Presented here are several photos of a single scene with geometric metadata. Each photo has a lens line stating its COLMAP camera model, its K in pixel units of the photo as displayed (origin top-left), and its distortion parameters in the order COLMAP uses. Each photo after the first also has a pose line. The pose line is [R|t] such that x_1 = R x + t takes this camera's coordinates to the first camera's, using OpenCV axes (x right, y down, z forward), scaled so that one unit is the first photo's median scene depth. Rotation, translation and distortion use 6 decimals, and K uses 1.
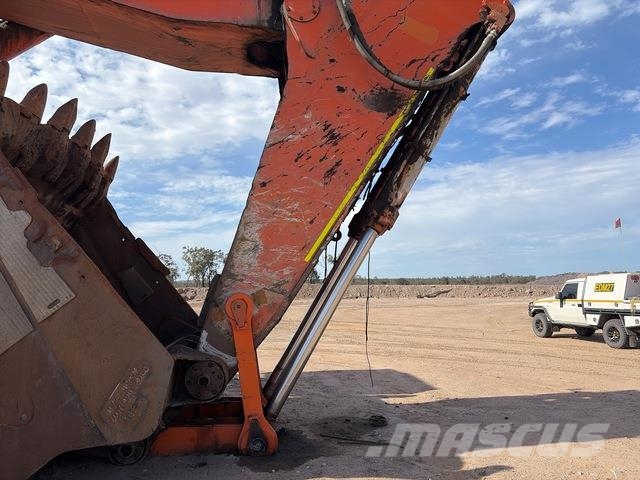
lens RADIAL K [[483.7, 0, 319.0], [0, 483.7, 246.6], [0, 0, 1]] dist [0.046123, -0.061427]
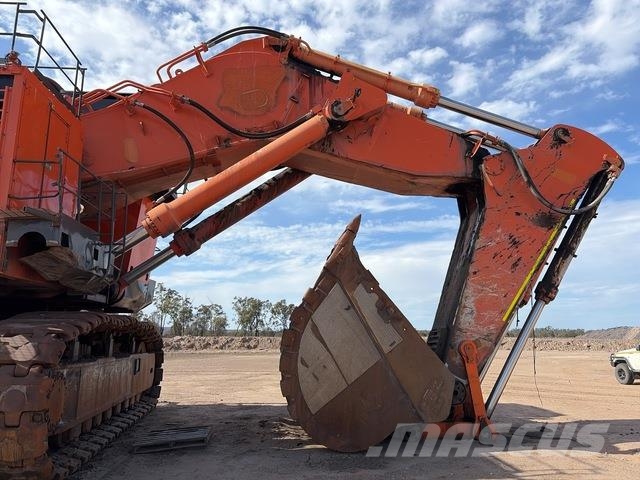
lens RADIAL K [[481.4, 0, 321.7], [0, 481.4, 242.0], [0, 0, 1]] dist [0.048396, -0.061261]
pose [[0.997514, -0.001561, -0.070444, -0.492932], [-0.006364, 0.993673, -0.112133, -0.043497], [0.070174, 0.112303, 0.991193, -0.638481]]
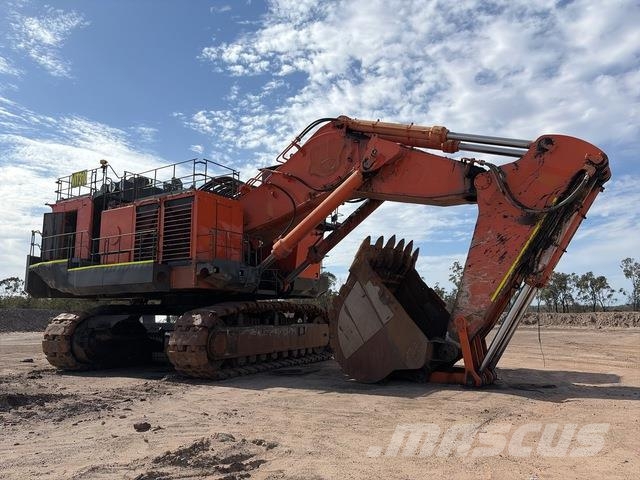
lens RADIAL K [[481.4, 0, 321.7], [0, 481.4, 242.0], [0, 0, 1]] dist [0.048396, -0.061261]
pose [[0.767317, -0.088515, -0.635130, 0.739770], [0.050246, 0.995682, -0.078060, -0.094056], [0.639296, 0.027984, 0.768451, -1.073237]]
